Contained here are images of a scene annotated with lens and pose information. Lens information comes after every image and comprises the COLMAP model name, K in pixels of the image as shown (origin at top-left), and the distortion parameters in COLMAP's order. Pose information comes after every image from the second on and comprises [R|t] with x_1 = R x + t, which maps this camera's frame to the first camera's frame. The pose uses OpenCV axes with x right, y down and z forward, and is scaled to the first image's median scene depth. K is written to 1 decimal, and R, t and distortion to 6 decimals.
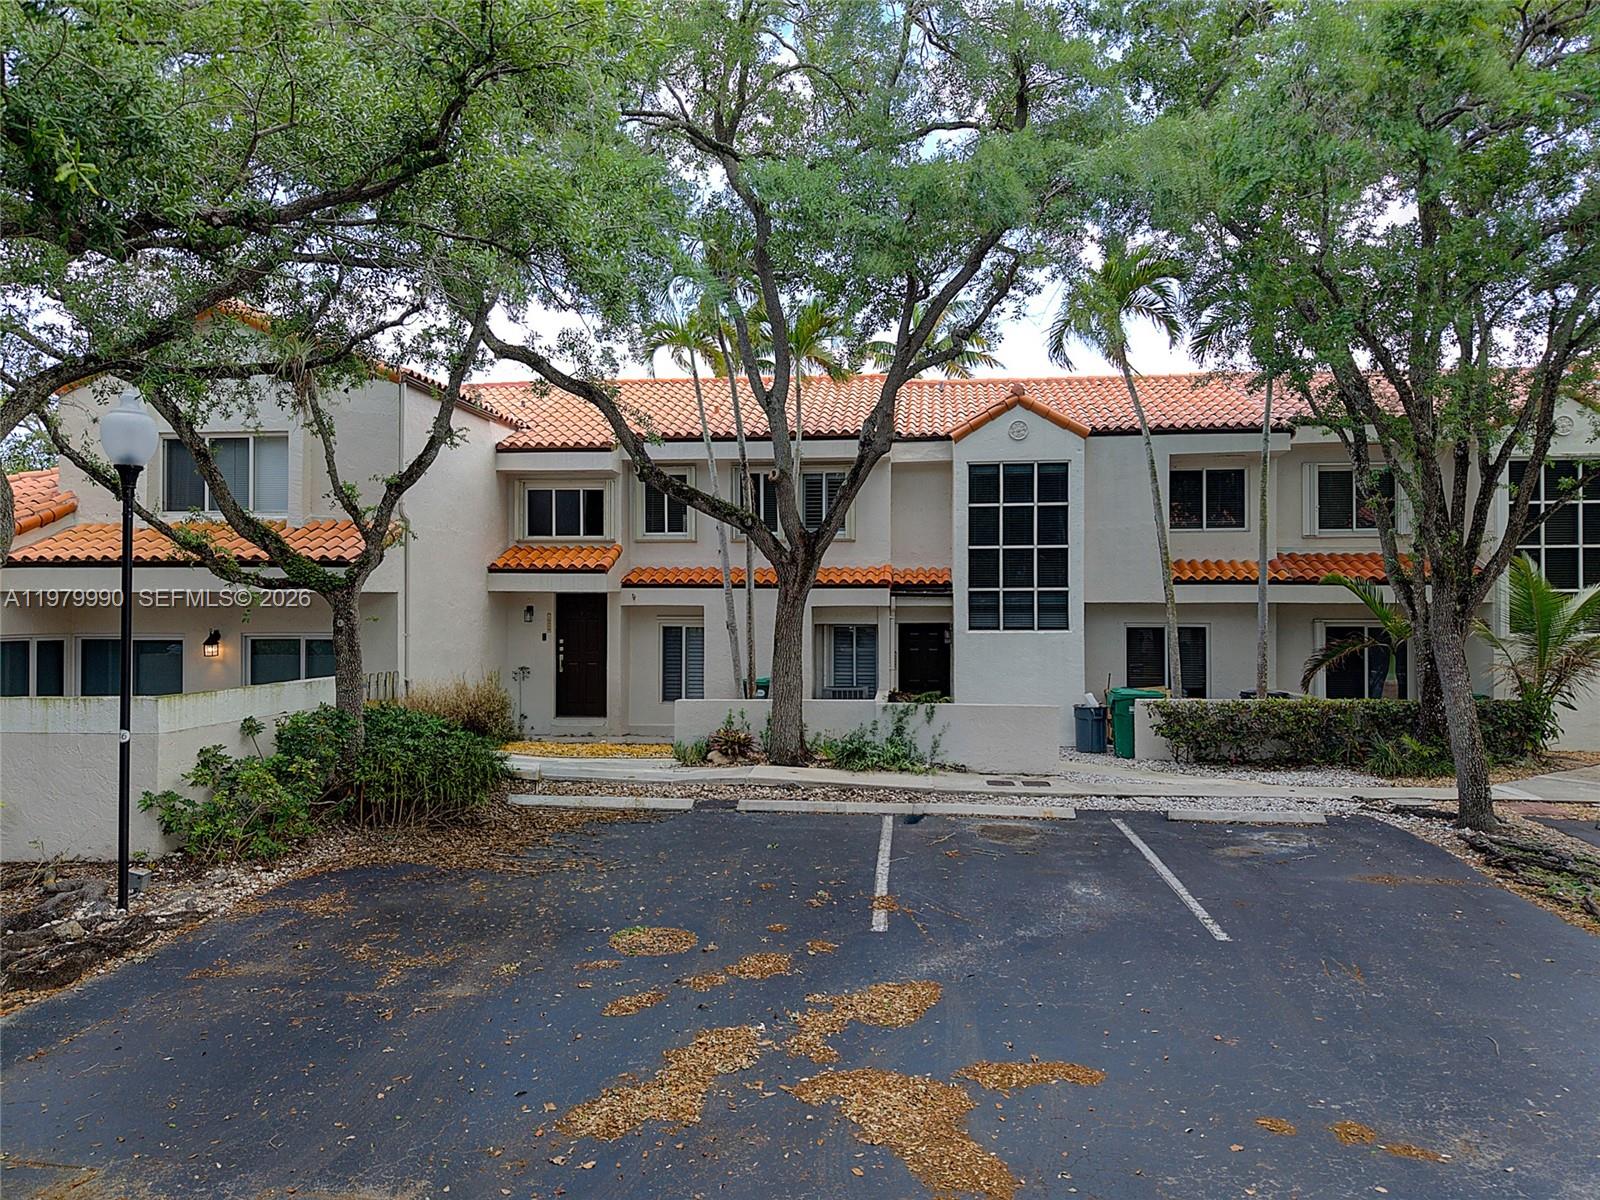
lens RADIAL K [[1097.1, 0, 800.0], [0, 1097.1, 600.0], [0, 0, 1]] dist [0.020620, -0.002856]
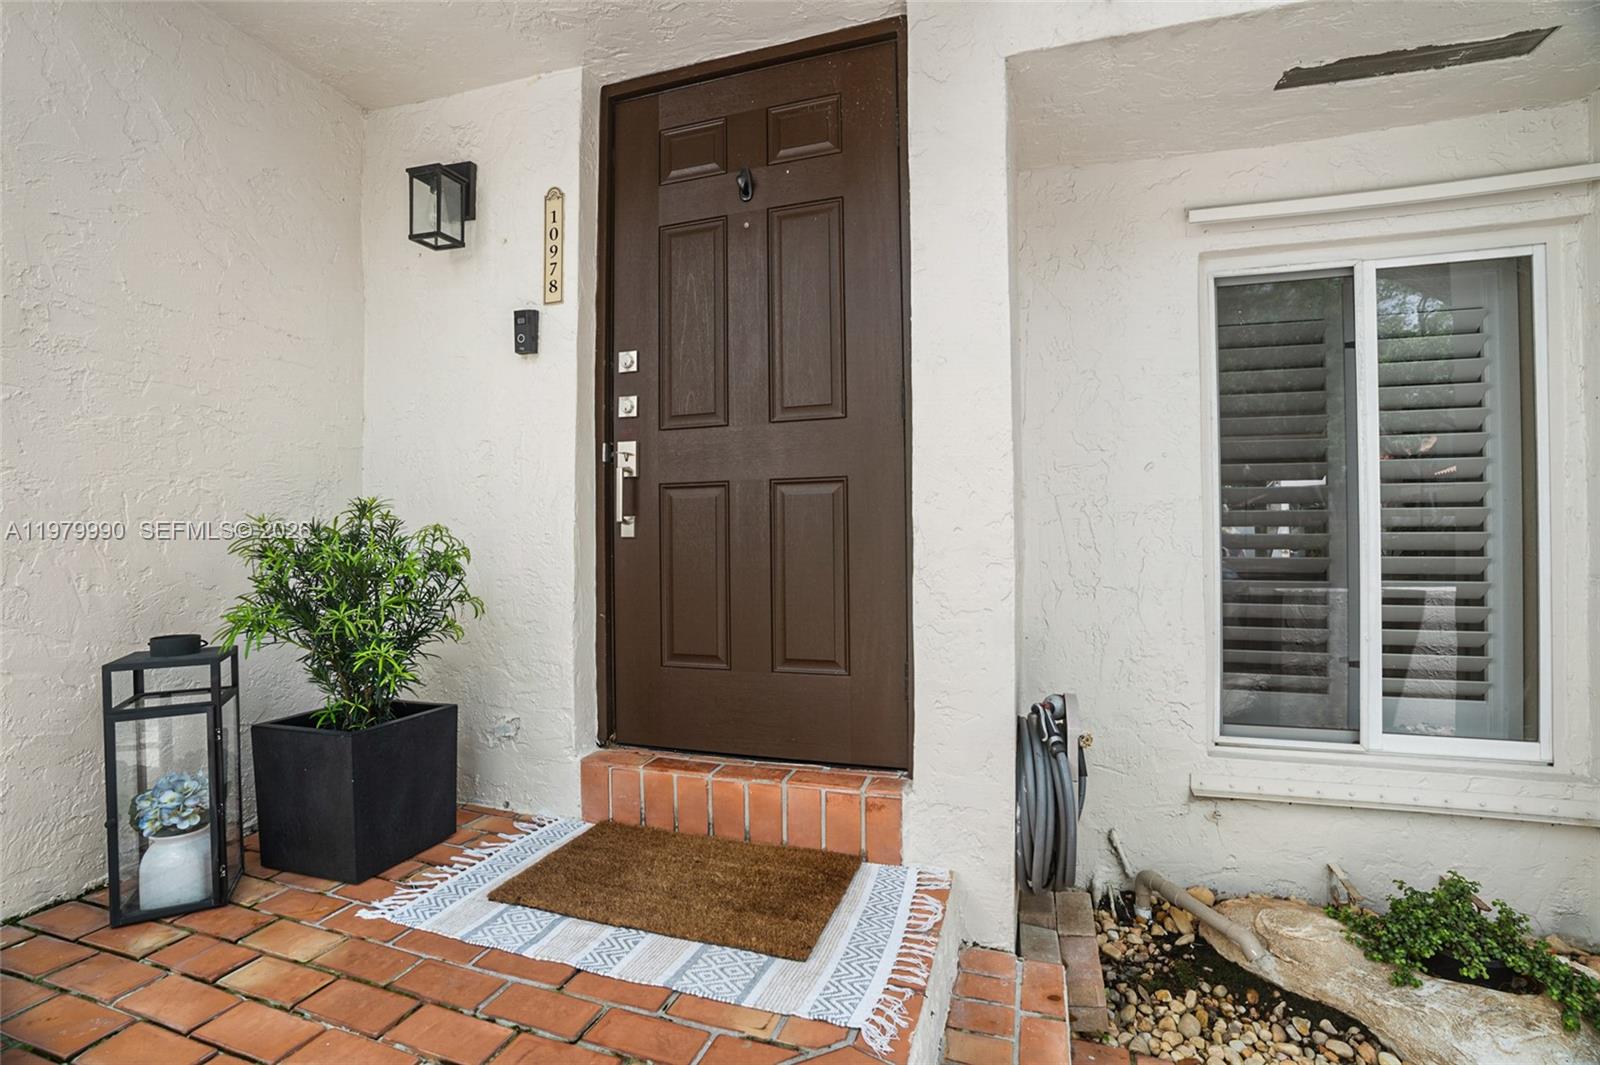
lens RADIAL K [[733.0, 0, 800.4], [0, 733.0, 527.0], [0, 0, 1]] dist [-0.069928, 0.026958]
pose [[0.981449, -0.007545, -0.191576, -0.175655], [0.005692, 0.999932, -0.010222, 0.065867], [0.191640, 0.008942, 0.981425, 0.922923]]
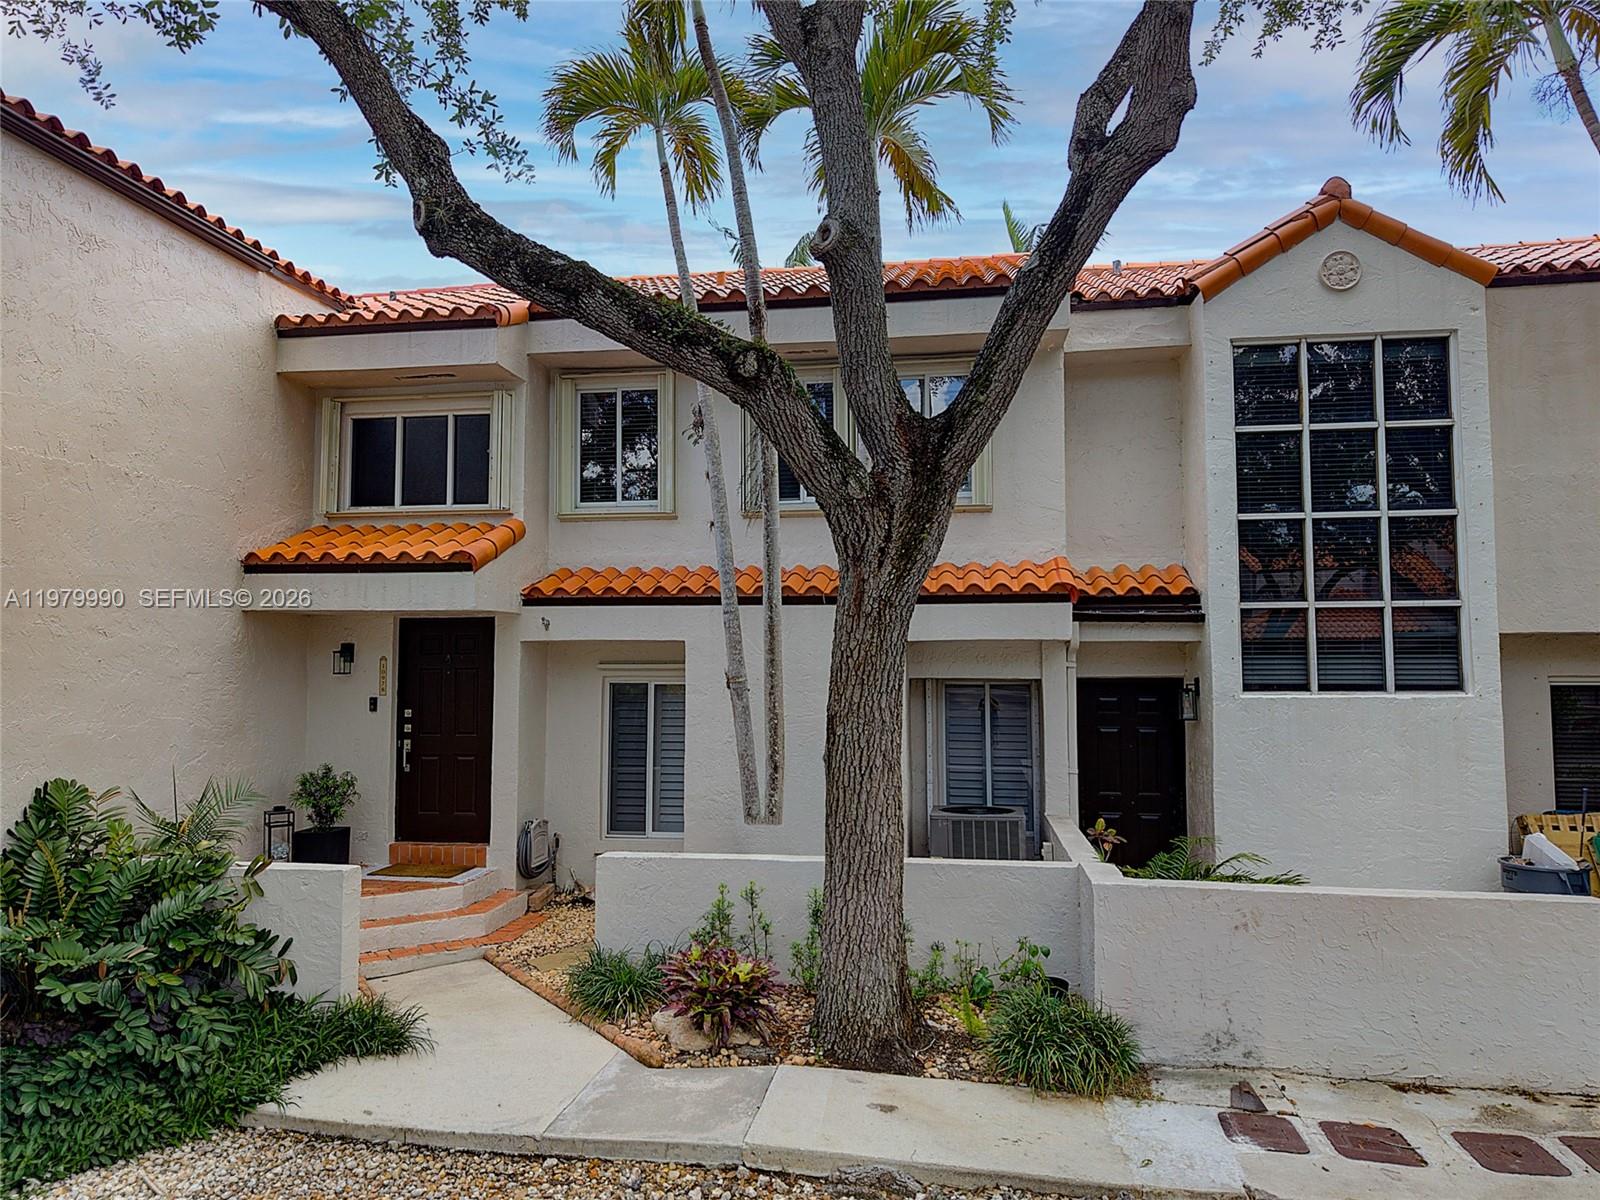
lens RADIAL K [[1097.1, 0, 800.0], [0, 1097.1, 600.0], [0, 0, 1]] dist [0.020620, -0.002856]
pose [[0.998637, -0.003664, -0.052065, -0.010918], [0.000846, 0.998539, -0.054034, 0.013522], [0.052187, 0.053917, 0.997181, 0.515853]]
